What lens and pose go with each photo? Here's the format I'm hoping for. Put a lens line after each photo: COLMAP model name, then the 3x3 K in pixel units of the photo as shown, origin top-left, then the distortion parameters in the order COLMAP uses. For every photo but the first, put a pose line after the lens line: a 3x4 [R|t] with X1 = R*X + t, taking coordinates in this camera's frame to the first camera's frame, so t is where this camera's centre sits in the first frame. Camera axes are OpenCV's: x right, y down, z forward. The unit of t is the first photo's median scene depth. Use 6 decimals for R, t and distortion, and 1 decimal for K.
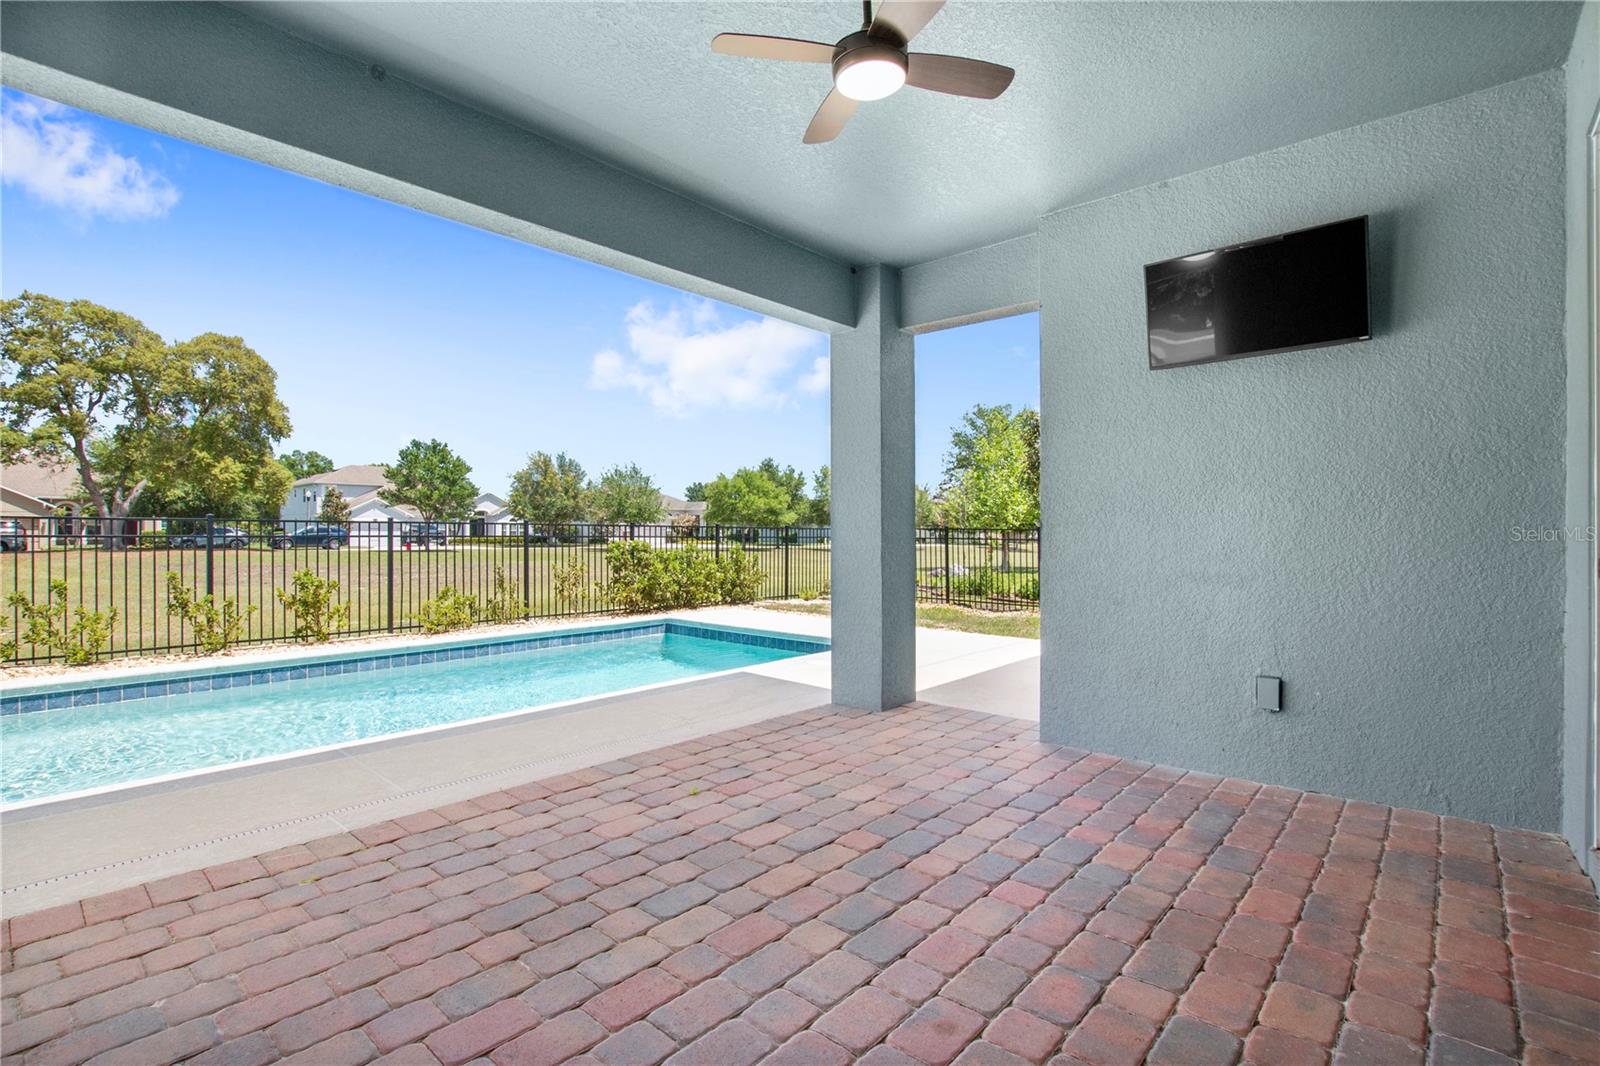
lens RADIAL K [[753.7, 0, 791.1], [0, 753.7, 537.2], [0, 0, 1]] dist [0.004184, 0.000077]
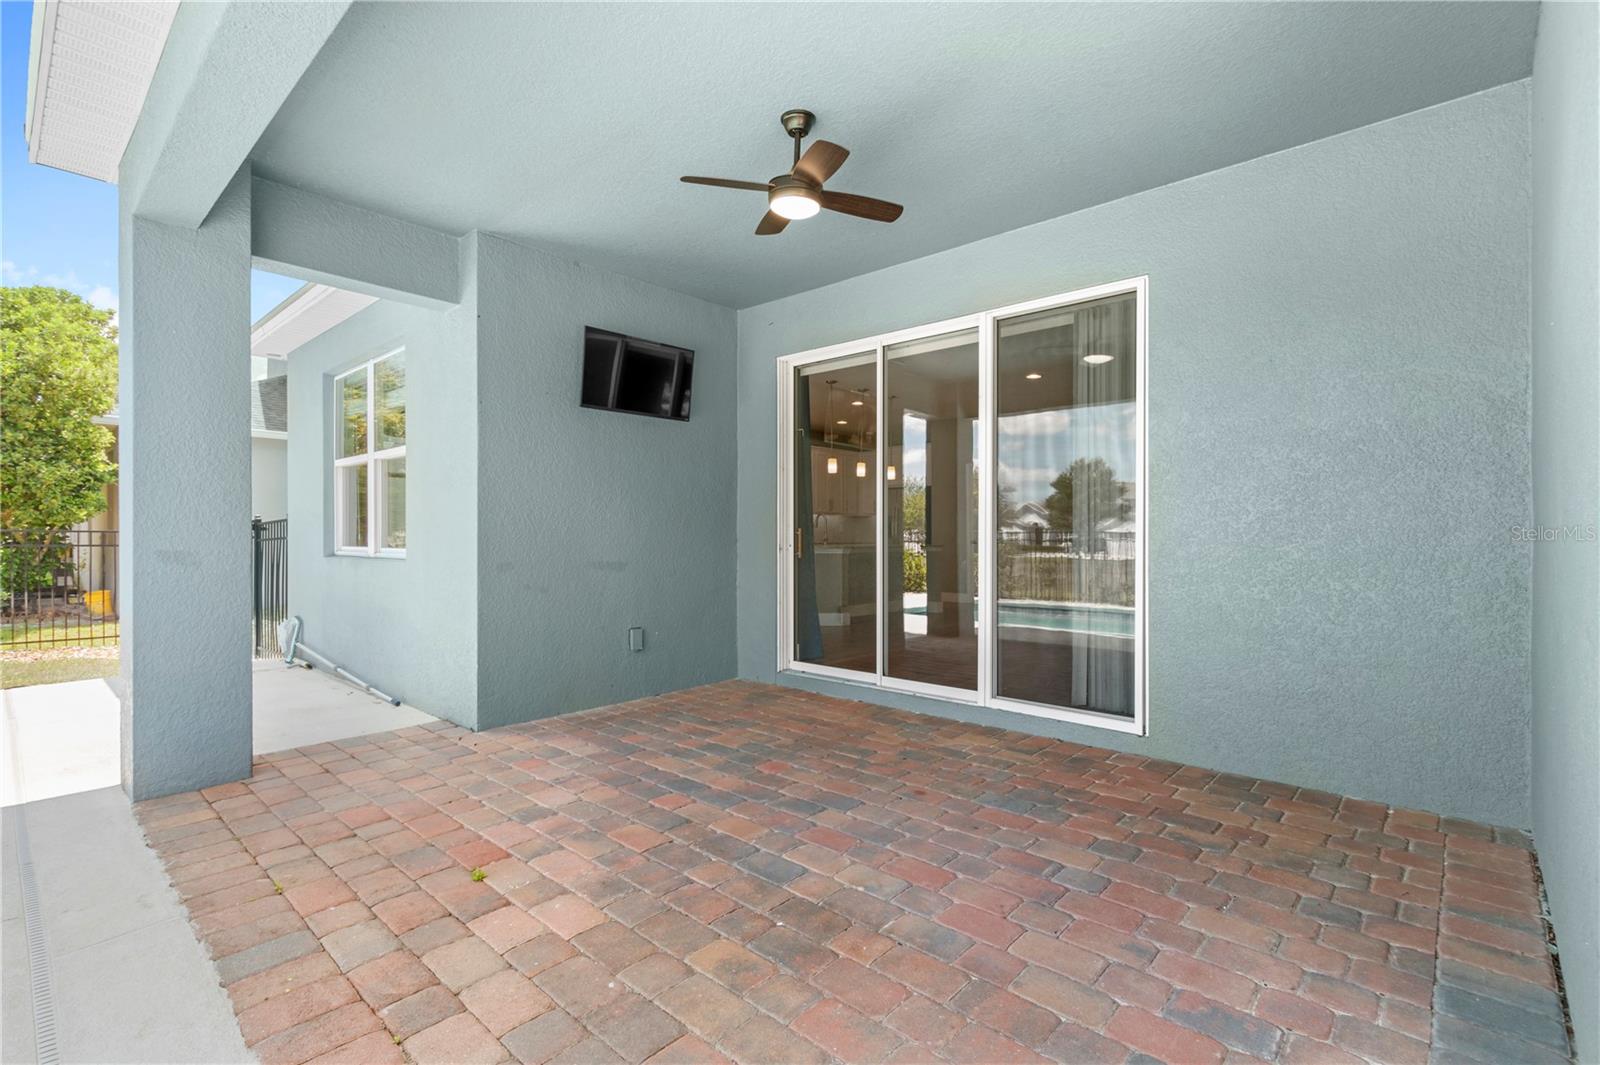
lens RADIAL K [[753.7, 0, 791.1], [0, 753.7, 536.7], [0, 0, 1]] dist [0.004184, 0.000077]
pose [[0.001671, -0.000879, 0.999998, -0.681562], [0.005303, 0.999986, 0.000871, 0.001543], [-0.999985, 0.005301, 0.001675, 0.534888]]
